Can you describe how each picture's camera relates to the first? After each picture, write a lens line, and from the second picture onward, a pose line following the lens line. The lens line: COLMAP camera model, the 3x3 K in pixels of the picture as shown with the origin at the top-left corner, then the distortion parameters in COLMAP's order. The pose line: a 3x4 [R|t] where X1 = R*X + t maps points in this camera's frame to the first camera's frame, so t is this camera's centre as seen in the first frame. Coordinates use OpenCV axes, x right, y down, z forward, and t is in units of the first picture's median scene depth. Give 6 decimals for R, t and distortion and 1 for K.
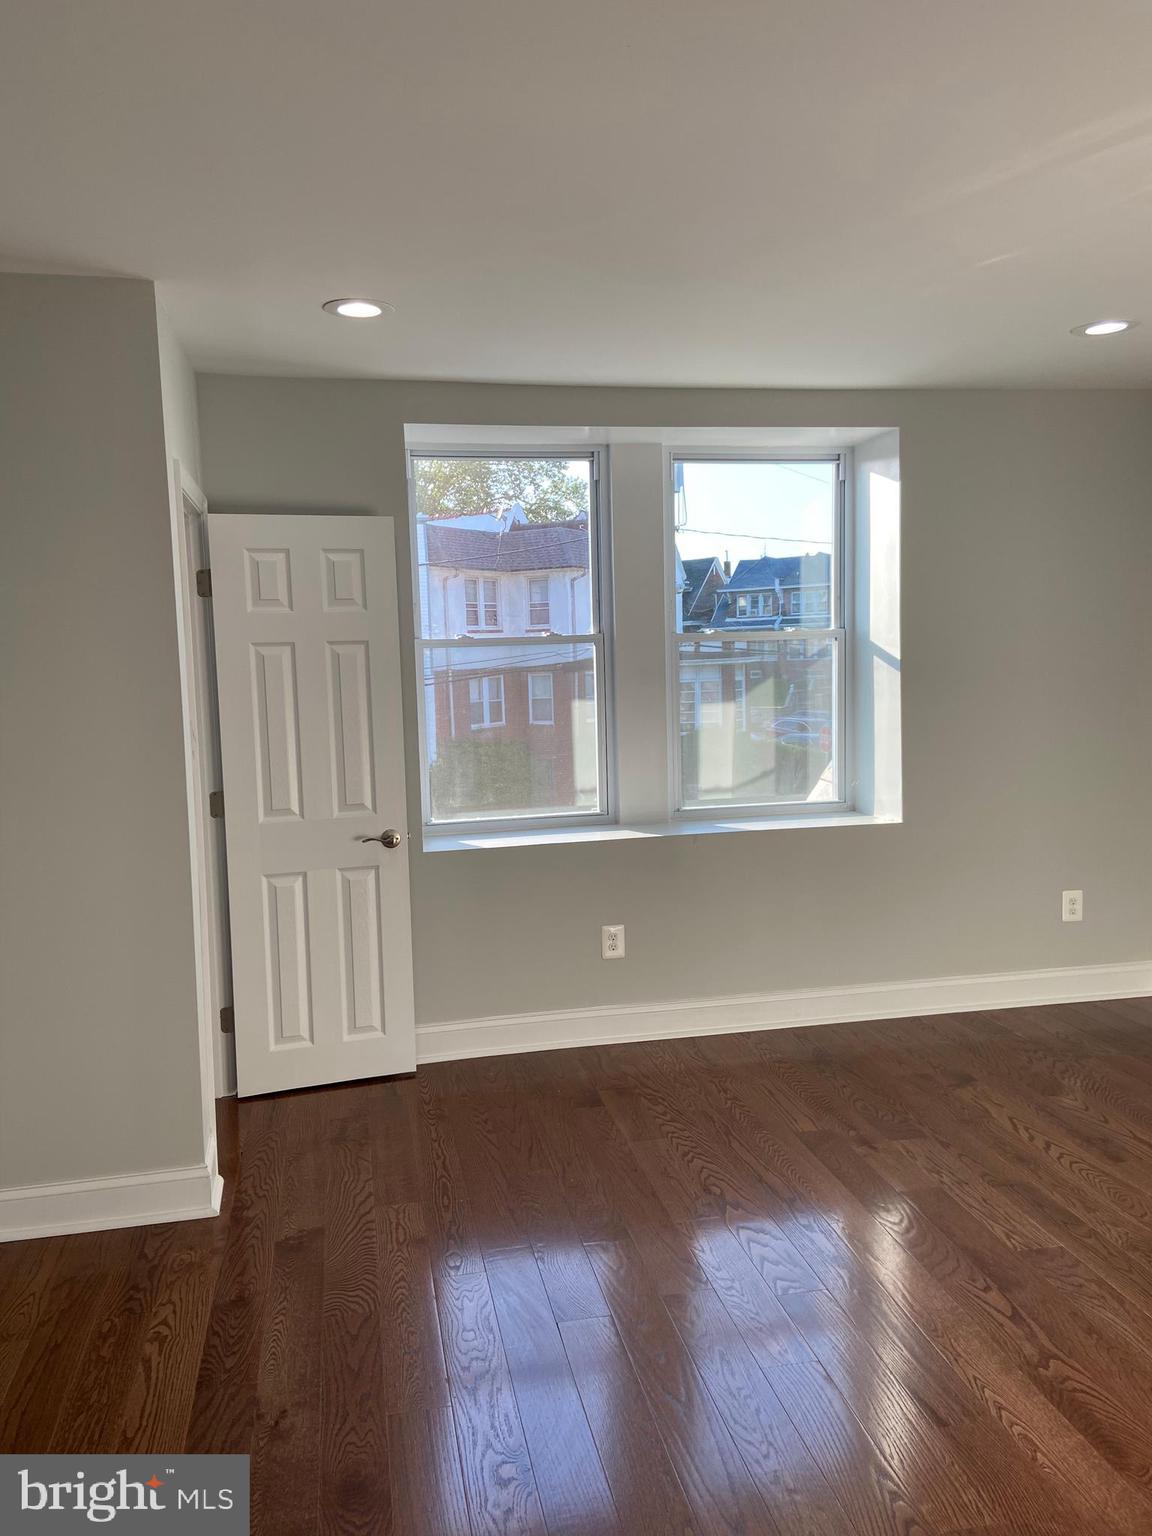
lens RADIAL K [[1156.3, 0, 576.8], [0, 1156.3, 767.2], [0, 0, 1]] dist [-0.041503, -0.010332]
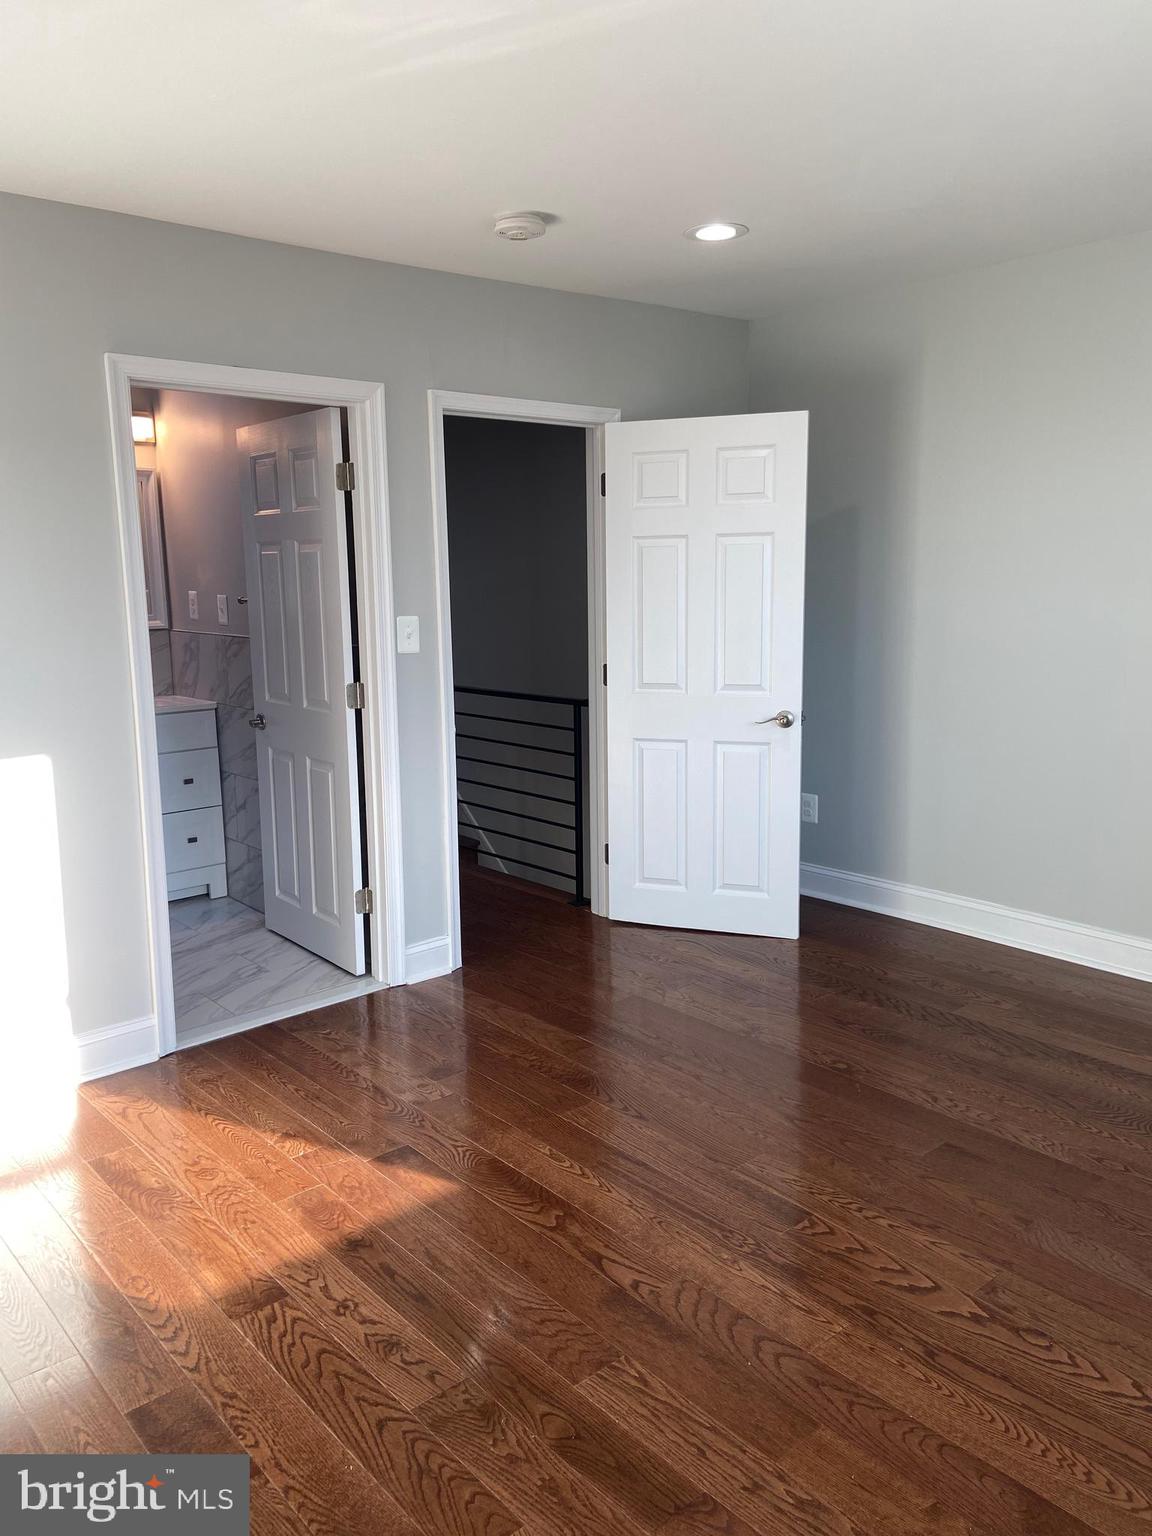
lens RADIAL K [[1156.3, 0, 571.9], [0, 1156.3, 768.0], [0, 0, 1]] dist [-0.041503, -0.010332]
pose [[-0.868403, 0.129004, -0.478784, 0.809527], [-0.009670, 0.960976, 0.276464, -0.192912], [0.495764, 0.244712, -0.833267, 1.680066]]
